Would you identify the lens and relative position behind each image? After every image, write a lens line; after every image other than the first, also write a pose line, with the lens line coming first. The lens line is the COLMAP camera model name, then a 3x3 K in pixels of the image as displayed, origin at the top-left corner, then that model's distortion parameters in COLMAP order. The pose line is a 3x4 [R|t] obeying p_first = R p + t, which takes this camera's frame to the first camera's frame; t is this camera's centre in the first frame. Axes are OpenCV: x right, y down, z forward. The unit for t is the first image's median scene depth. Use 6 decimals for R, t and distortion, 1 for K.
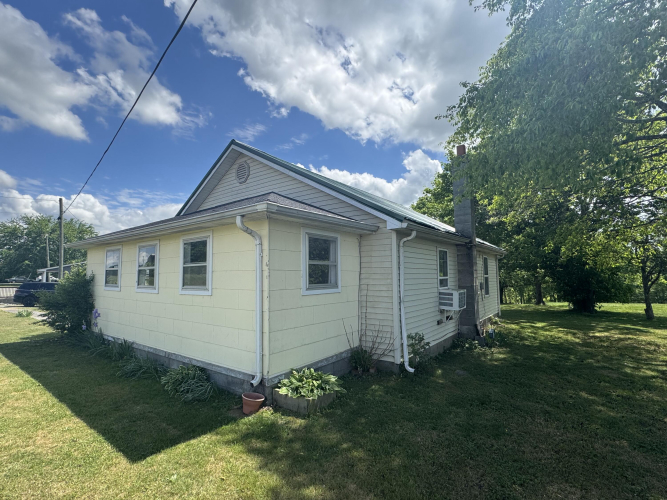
lens RADIAL K [[321.9, 0, 333.5], [0, 321.9, 250.0], [0, 0, 1]] dist [0.000523, 0.000044]
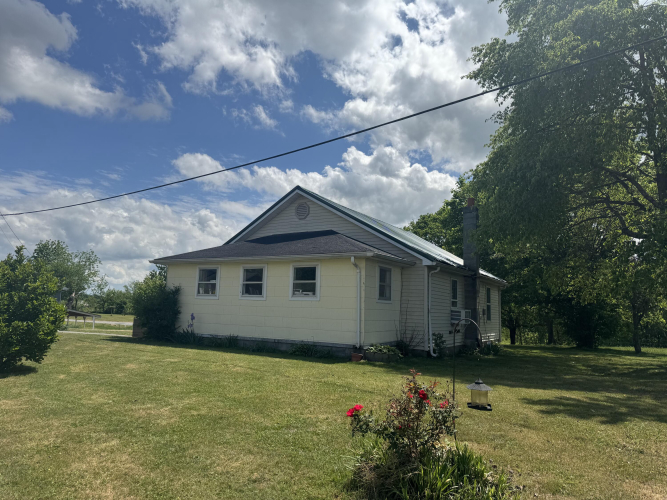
lens RADIAL K [[455.6, 0, 333.5], [0, 455.6, 250.0], [0, 0, 1]] dist [0.088091, 0.000186]
pose [[0.994399, 0.053453, 0.091182, -0.375955], [-0.049110, 0.997579, -0.049227, -0.004677], [-0.093593, 0.044473, 0.994617, -0.945414]]
